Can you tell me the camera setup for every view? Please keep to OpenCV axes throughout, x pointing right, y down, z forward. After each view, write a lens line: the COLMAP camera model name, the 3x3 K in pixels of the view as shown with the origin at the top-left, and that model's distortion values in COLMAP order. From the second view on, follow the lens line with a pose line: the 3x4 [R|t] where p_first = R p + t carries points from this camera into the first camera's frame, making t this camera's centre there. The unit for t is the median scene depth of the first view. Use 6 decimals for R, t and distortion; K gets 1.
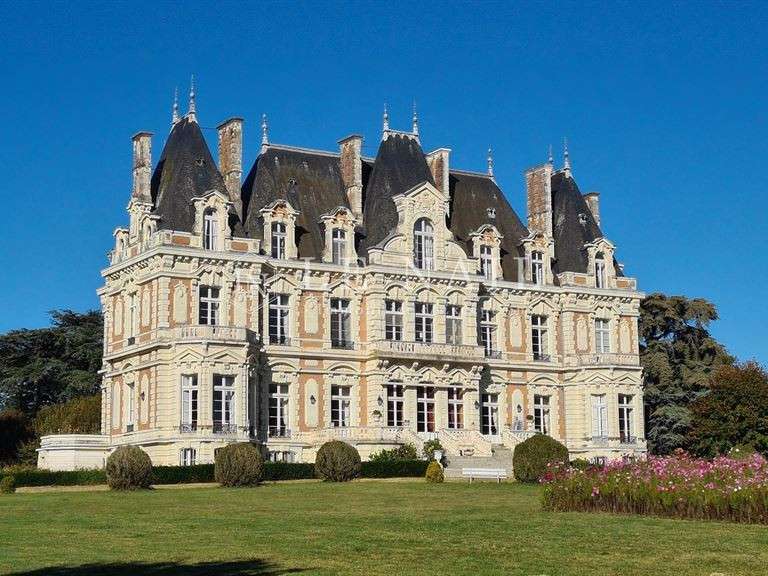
lens RADIAL K [[1467.4, 0, 385.8], [0, 1467.4, 288.1], [0, 0, 1]] dist [-0.015824, 0.000000]
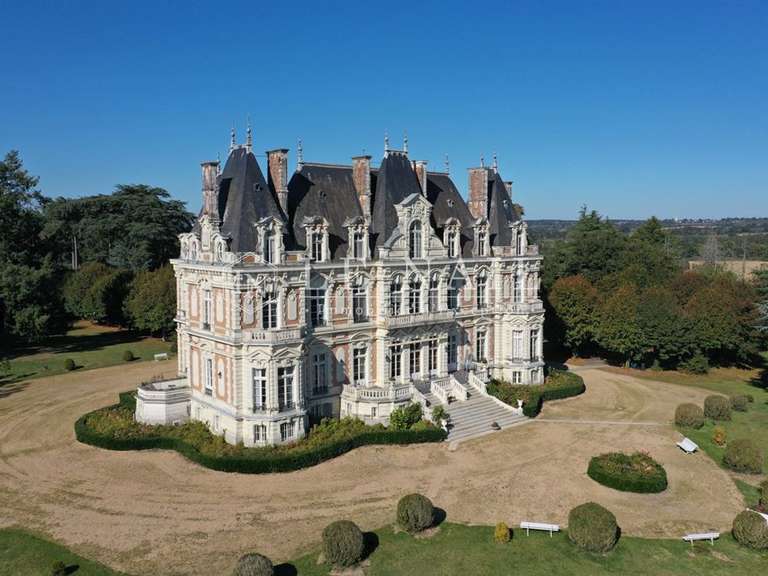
lens RADIAL K [[696.8, 0, 380.5], [0, 696.8, 290.0], [0, 0, 1]] dist [-0.008441, 0.010073]
pose [[0.988677, -0.001112, 0.150054, -0.108433], [-0.035613, 0.969665, 0.241829, -0.145663], [-0.145771, -0.244435, 0.958646, 0.369834]]
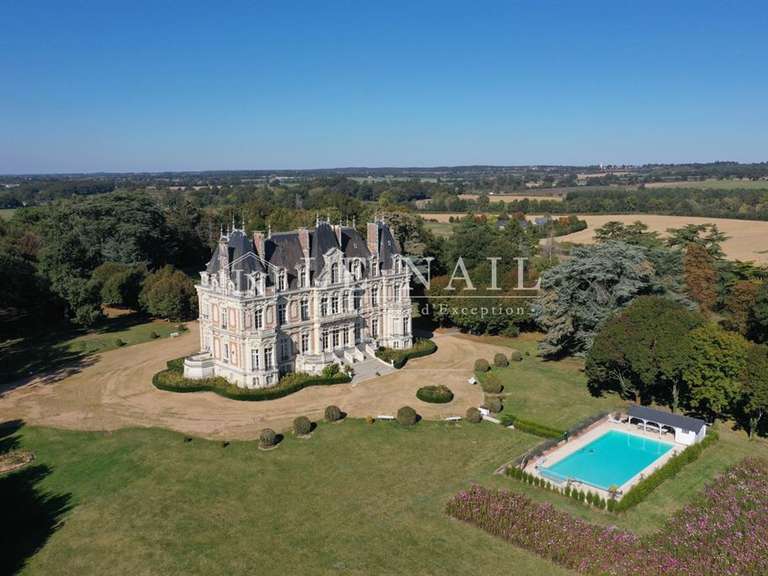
lens RADIAL K [[696.8, 0, 384.5], [0, 696.8, 291.1], [0, 0, 1]] dist [-0.008441, 0.010073]
pose [[0.969531, -0.033055, 0.242728, -0.185945], [-0.046654, 0.947804, 0.315422, -0.389096], [-0.240485, -0.317136, 0.917383, -0.123686]]
